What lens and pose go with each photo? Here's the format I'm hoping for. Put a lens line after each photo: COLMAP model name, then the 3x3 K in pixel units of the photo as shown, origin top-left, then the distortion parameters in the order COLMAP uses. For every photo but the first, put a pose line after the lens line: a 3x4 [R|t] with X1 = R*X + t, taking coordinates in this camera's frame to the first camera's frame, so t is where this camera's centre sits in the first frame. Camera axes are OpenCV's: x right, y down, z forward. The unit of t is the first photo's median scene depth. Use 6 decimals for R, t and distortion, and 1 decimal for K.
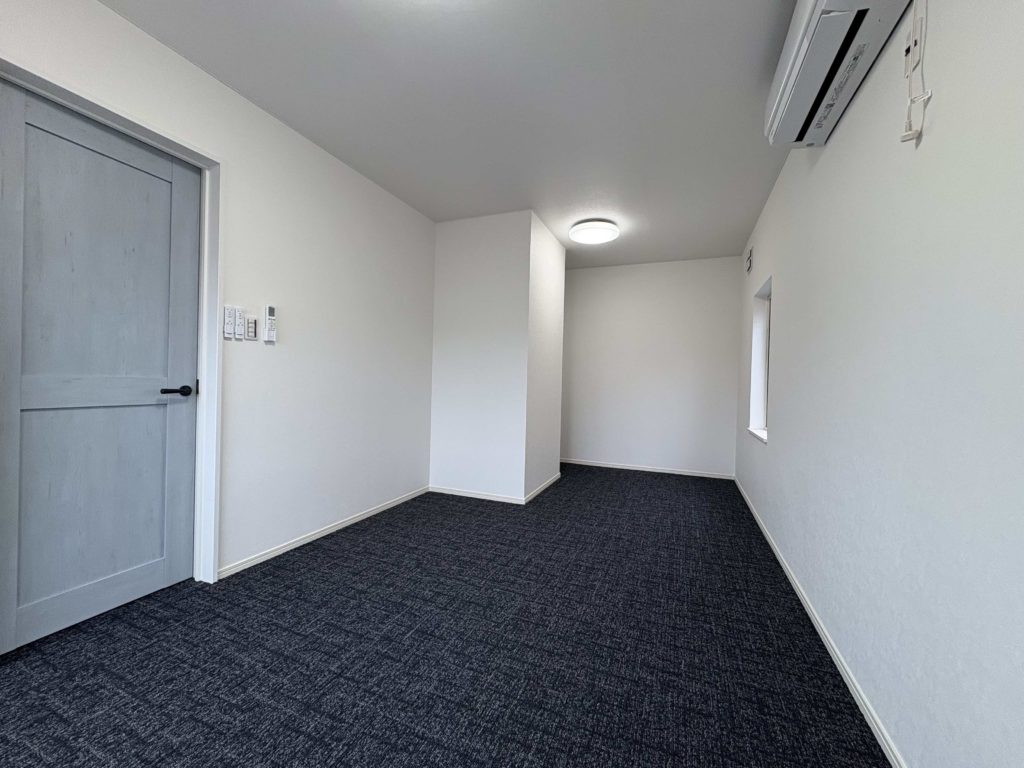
lens RADIAL K [[407.6, 0, 512.0], [0, 407.6, 384.0], [0, 0, 1]] dist [-0.000114, 0.000148]
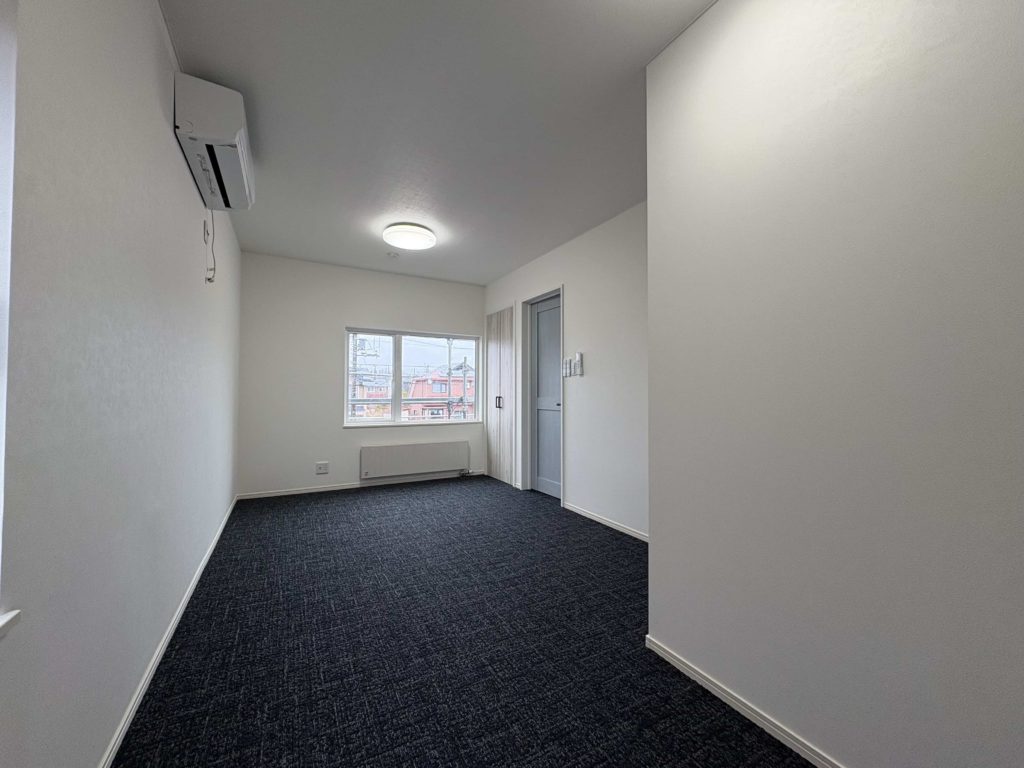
lens RADIAL K [[407.6, 0, 512.0], [0, 407.6, 384.0], [0, 0, 1]] dist [-0.000114, 0.000148]
pose [[-0.626212, -0.044282, -0.778394, 0.828203], [-0.023193, 0.999002, -0.038173, -0.001574], [0.779308, -0.005851, -0.626614, 1.835661]]
